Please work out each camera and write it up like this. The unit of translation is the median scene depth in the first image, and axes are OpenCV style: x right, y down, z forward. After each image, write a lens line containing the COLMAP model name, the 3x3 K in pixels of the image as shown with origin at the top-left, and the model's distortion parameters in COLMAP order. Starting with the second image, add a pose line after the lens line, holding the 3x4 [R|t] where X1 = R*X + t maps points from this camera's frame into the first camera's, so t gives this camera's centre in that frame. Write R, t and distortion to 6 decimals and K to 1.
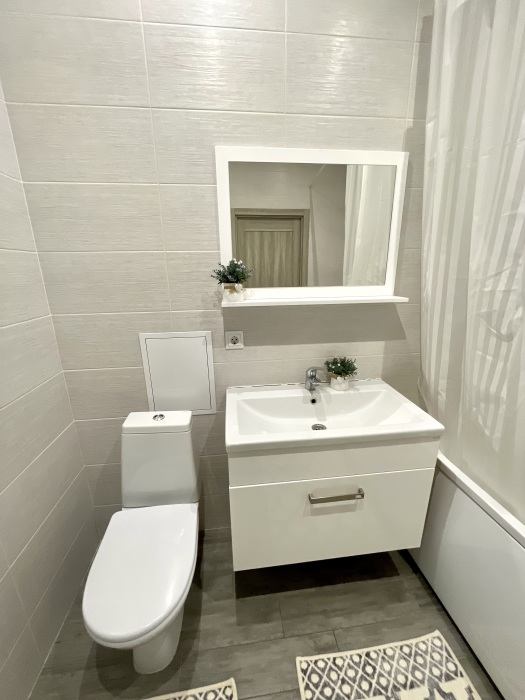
lens RADIAL K [[282.8, 0, 262.3], [0, 282.8, 350.2], [0, 0, 1]] dist [-0.003887, 0.000723]
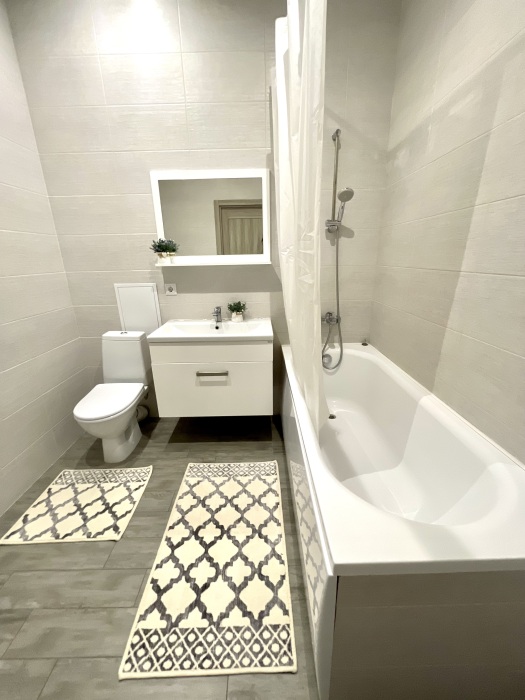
lens RADIAL K [[282.8, 0, 262.0], [0, 282.8, 350.0], [0, 0, 1]] dist [-0.003887, 0.000723]
pose [[0.993780, 0.028480, -0.107654, 0.641446], [-0.024001, 0.998801, 0.042675, 0.244042], [0.108741, -0.039825, 0.993272, -0.600393]]
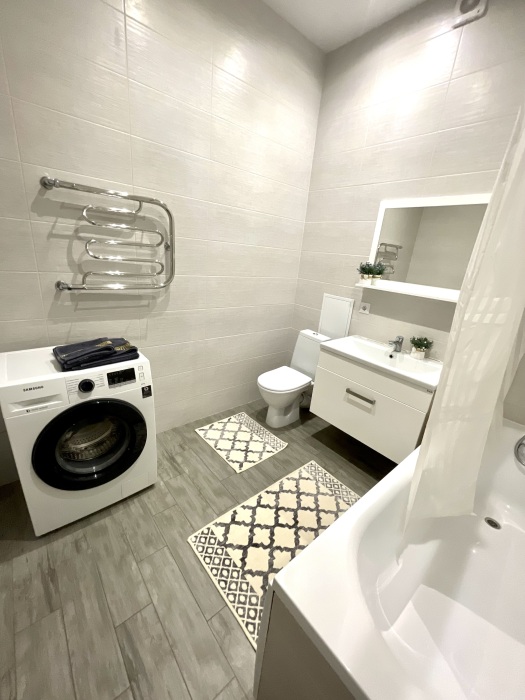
lens RADIAL K [[282.8, 0, 262.6], [0, 282.8, 350.5], [0, 0, 1]] dist [-0.003887, 0.000723]
pose [[0.550091, 0.333733, -0.765521, 1.022310], [-0.322037, 0.930550, 0.174268, 0.112008], [0.770514, 0.150663, 0.619361, -0.541192]]
